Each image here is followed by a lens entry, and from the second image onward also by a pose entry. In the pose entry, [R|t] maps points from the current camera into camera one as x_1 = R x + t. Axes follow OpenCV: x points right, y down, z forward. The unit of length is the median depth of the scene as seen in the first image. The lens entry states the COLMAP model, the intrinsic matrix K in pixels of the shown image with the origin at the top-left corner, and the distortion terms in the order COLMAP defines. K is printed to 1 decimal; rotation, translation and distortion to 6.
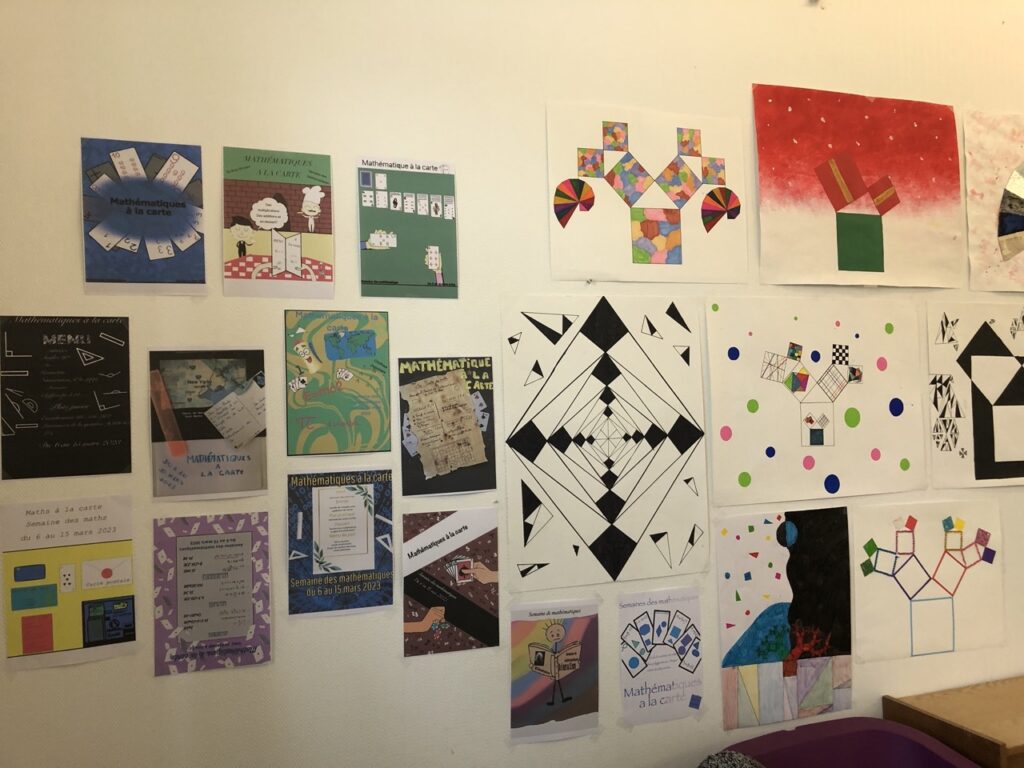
lens RADIAL K [[848.2, 0, 512.0], [0, 848.2, 384.0], [0, 0, 1]] dist [0.016094, -0.009551]
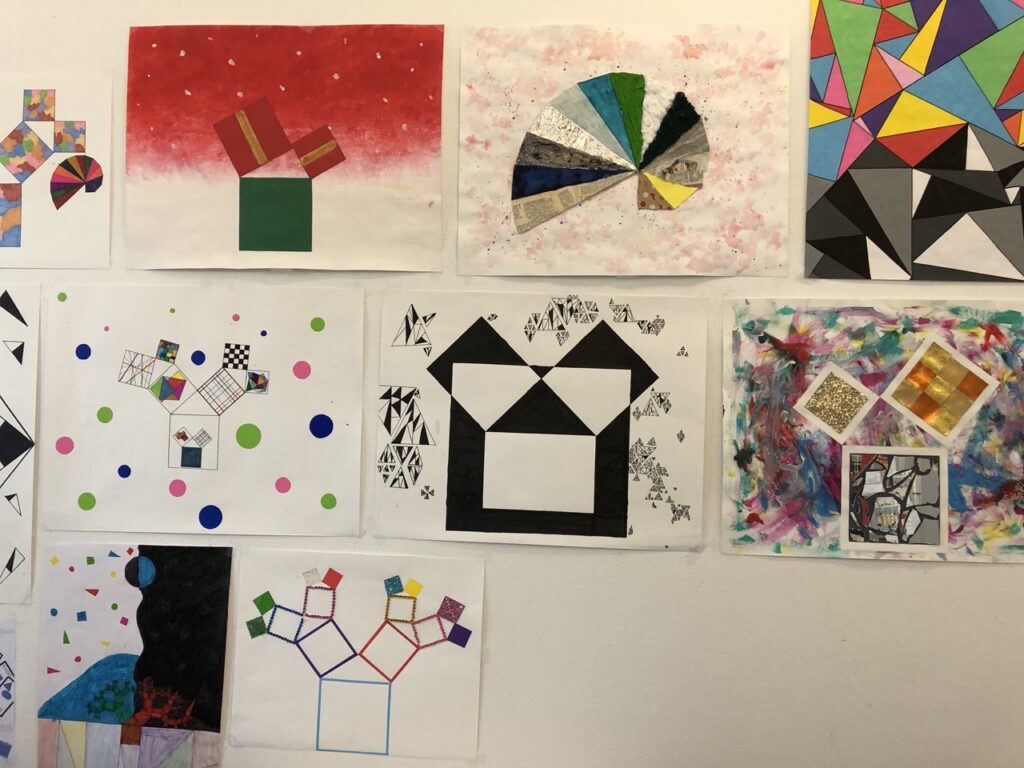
lens RADIAL K [[848.2, 0, 512.0], [0, 848.2, 384.0], [0, 0, 1]] dist [0.016094, -0.009551]
pose [[0.920355, 0.037254, -0.389305, 0.933028], [-0.034251, 0.999306, 0.014655, -0.029147], [0.389580, -0.000154, 0.920992, 0.366146]]
